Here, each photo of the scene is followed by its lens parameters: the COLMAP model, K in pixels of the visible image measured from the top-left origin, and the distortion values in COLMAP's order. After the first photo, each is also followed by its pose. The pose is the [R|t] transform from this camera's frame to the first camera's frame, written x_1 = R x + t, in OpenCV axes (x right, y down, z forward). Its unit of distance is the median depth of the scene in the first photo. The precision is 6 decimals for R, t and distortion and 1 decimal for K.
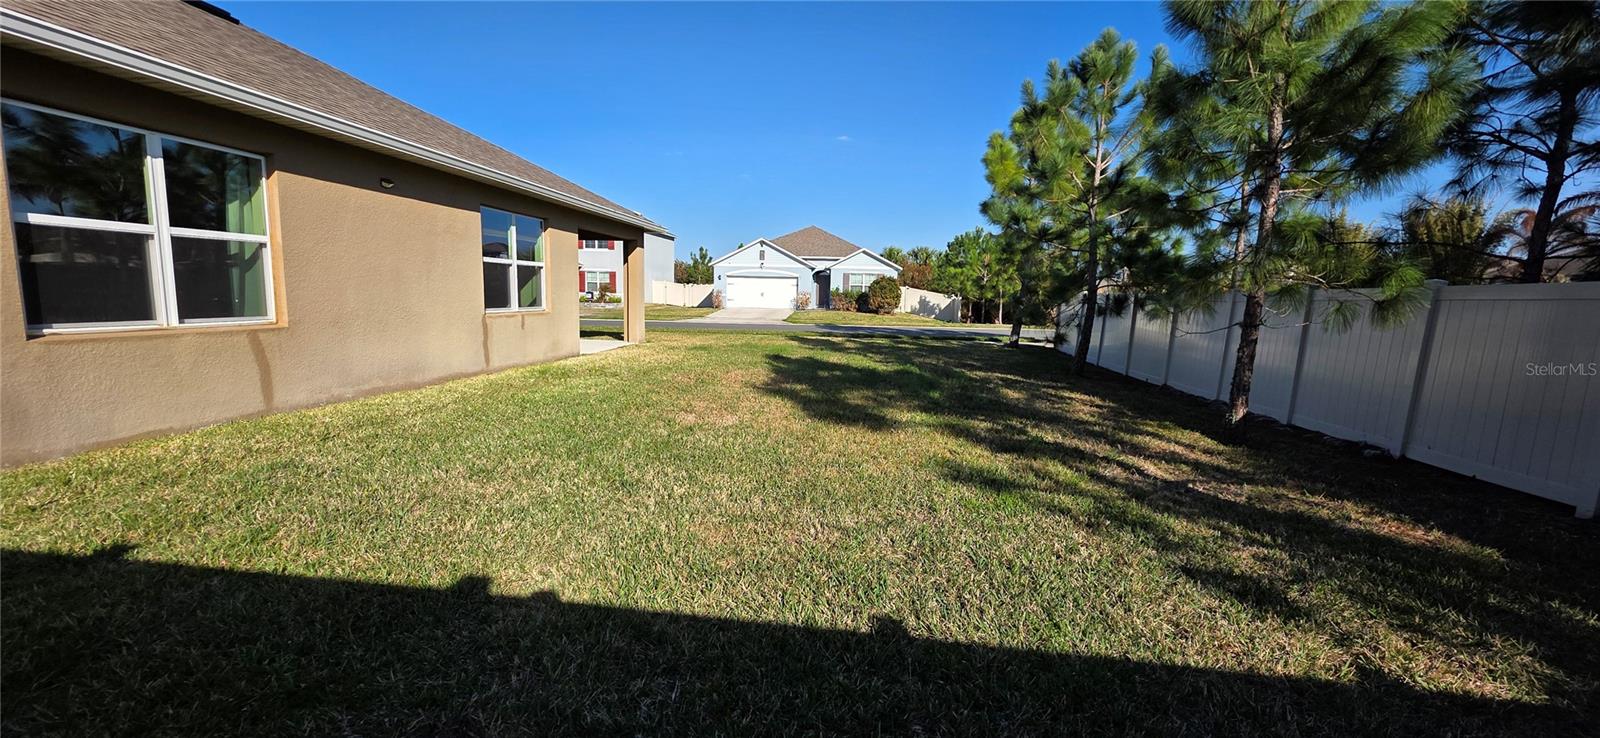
lens RADIAL K [[678.1, 0, 847.2], [0, 678.1, 376.7], [0, 0, 1]] dist [0.001509, -0.000023]
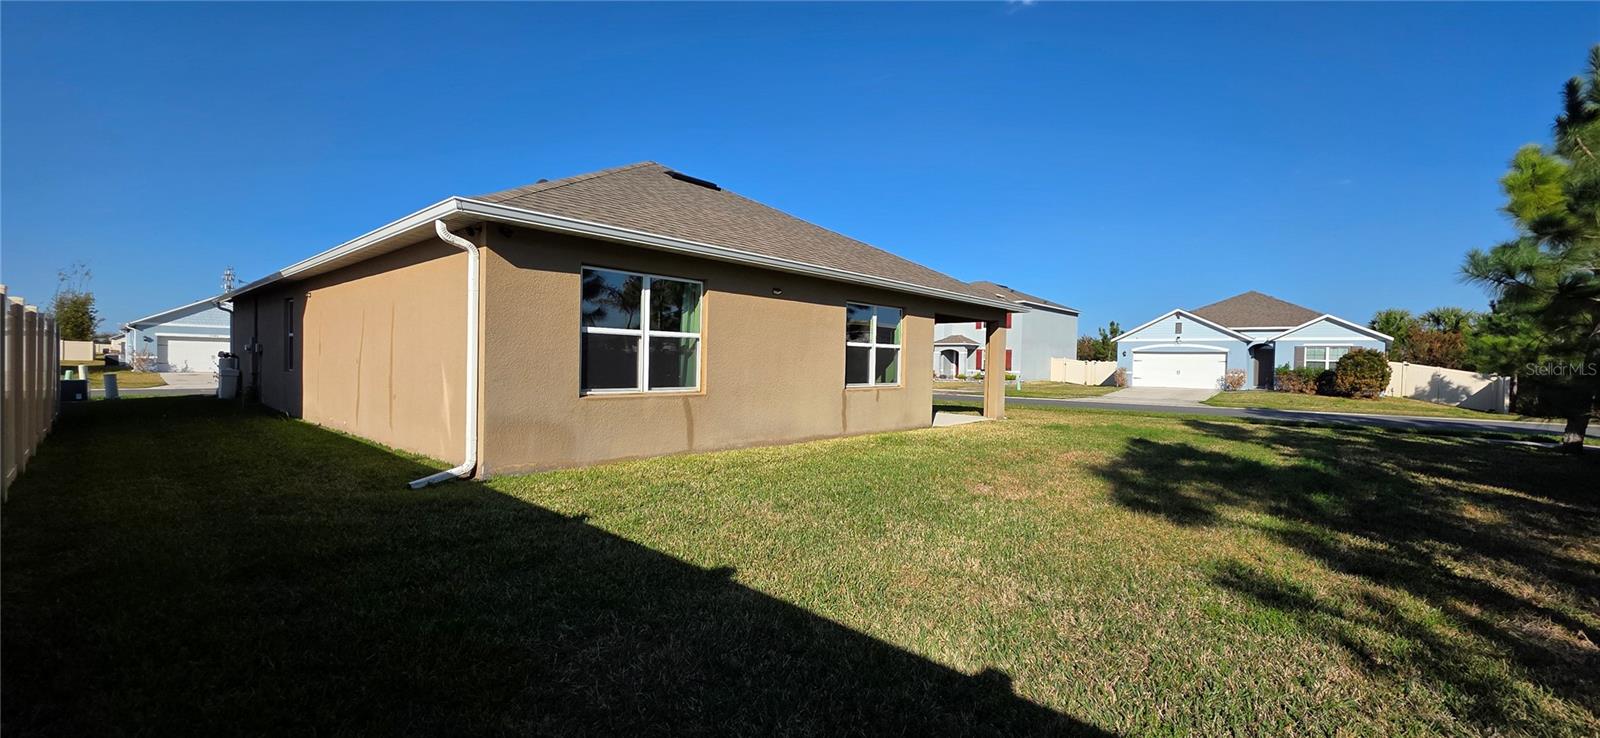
lens RADIAL K [[705.3, 0, 800.0], [0, 705.3, 369.0], [0, 0, 1]] dist [-0.000215, -0.000068]
pose [[0.789610, 0.000038, -0.613609, 0.161208], [-0.076096, 0.992287, -0.097860, 0.003339], [0.608872, 0.123965, 0.783523, -0.043648]]
